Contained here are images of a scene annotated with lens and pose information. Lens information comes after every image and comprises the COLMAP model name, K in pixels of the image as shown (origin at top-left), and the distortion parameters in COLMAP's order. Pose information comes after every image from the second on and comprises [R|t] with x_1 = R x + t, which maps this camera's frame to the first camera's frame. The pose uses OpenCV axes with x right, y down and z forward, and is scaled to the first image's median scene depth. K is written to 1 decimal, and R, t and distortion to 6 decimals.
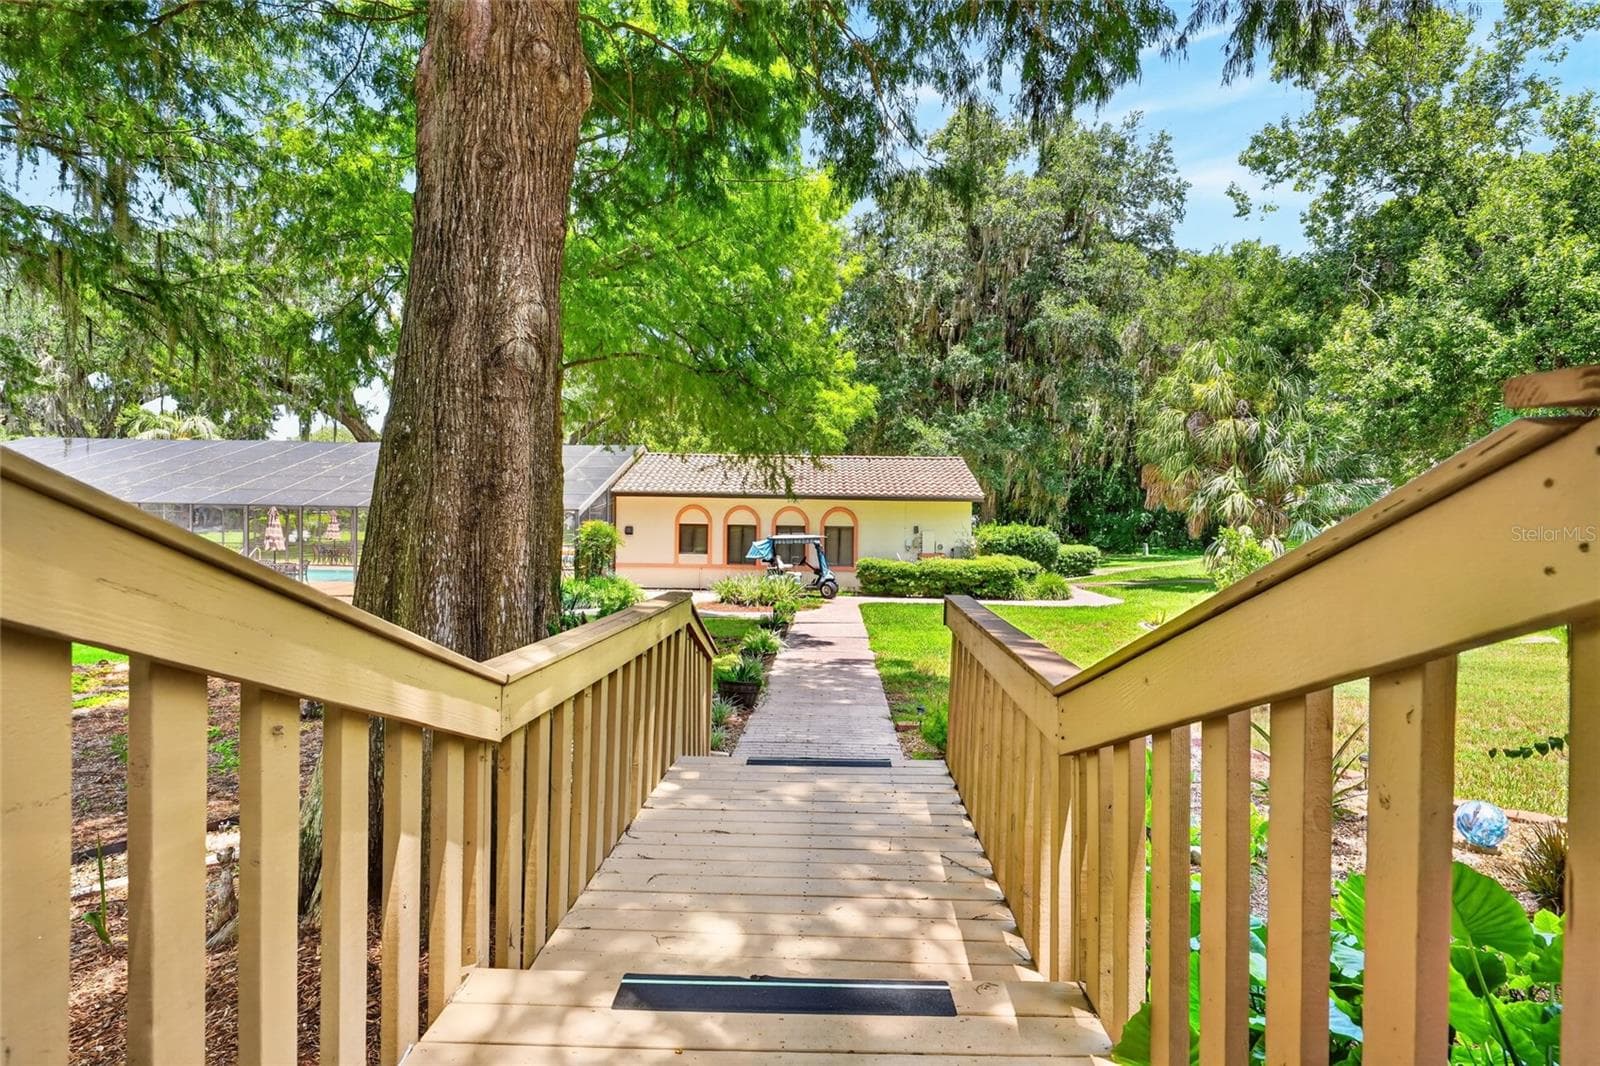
lens RADIAL K [[818.2, 0, 819.1], [0, 818.2, 534.1], [0, 0, 1]] dist [0.016204, -0.000792]
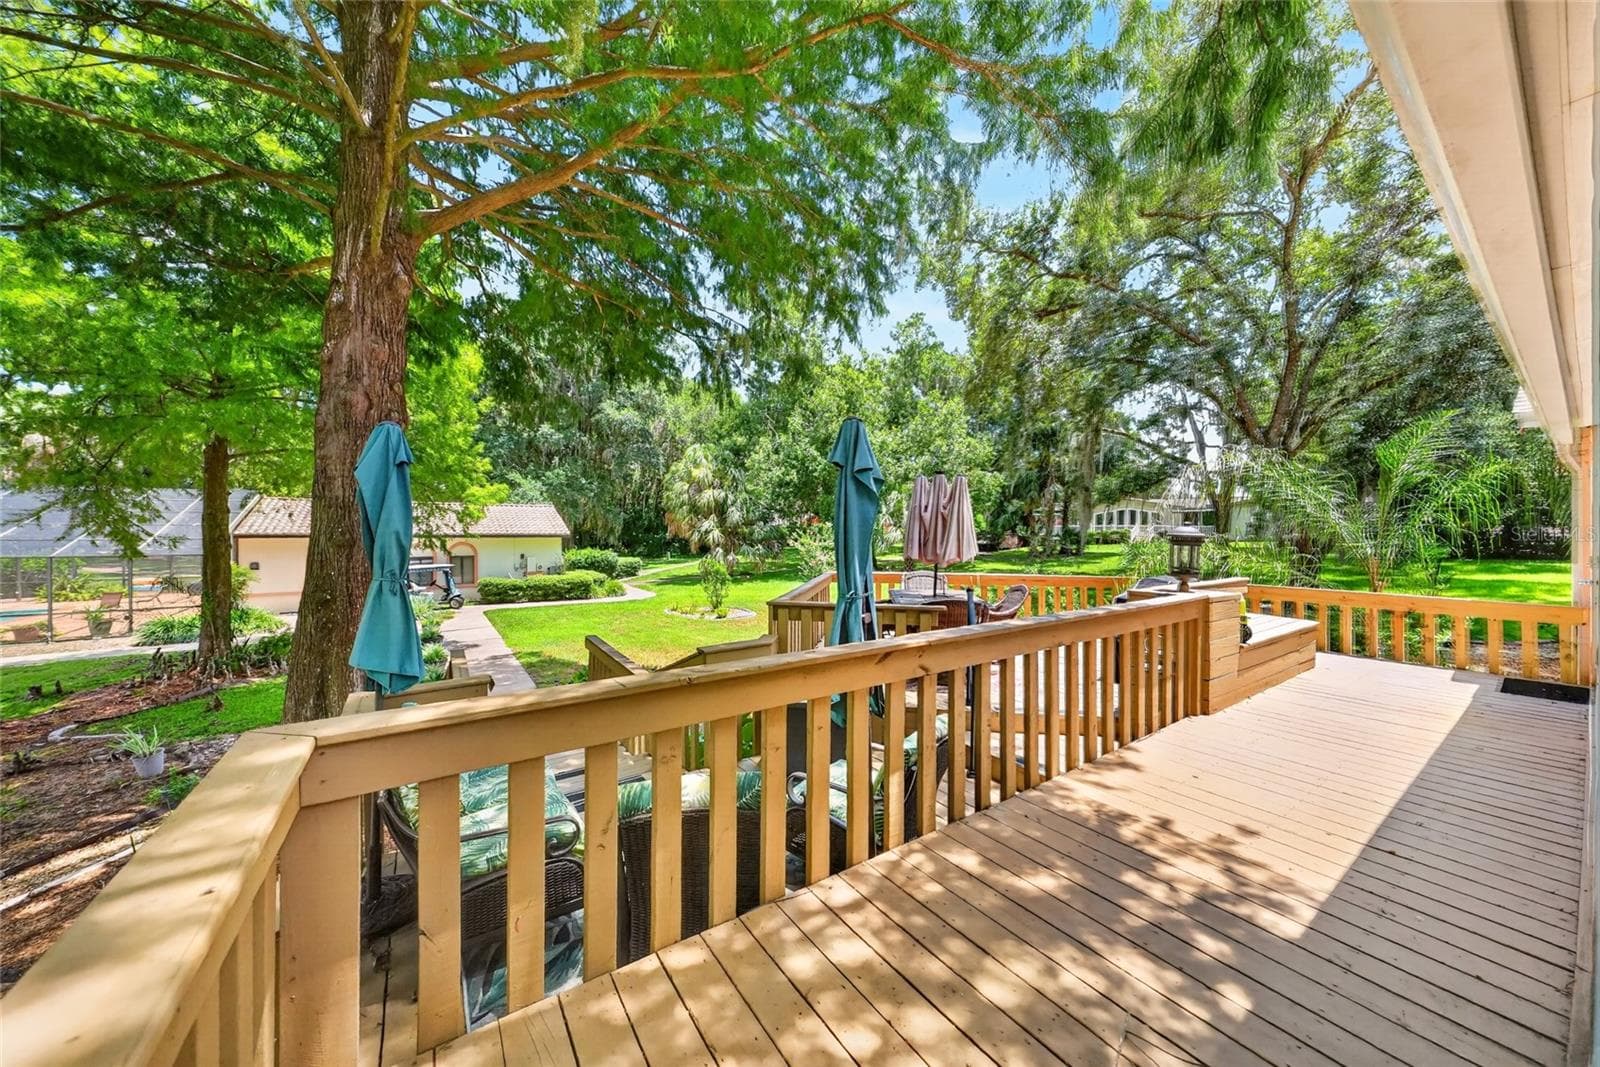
lens RADIAL K [[545.8, 0, 810.3], [0, 545.8, 532.2], [0, 0, 1]] dist [-0.001351, -0.000040]
pose [[0.807006, -0.011117, 0.590438, -0.044685], [0.016068, 0.999866, -0.003135, -0.037242], [-0.590324, 0.012017, 0.807077, -0.121097]]
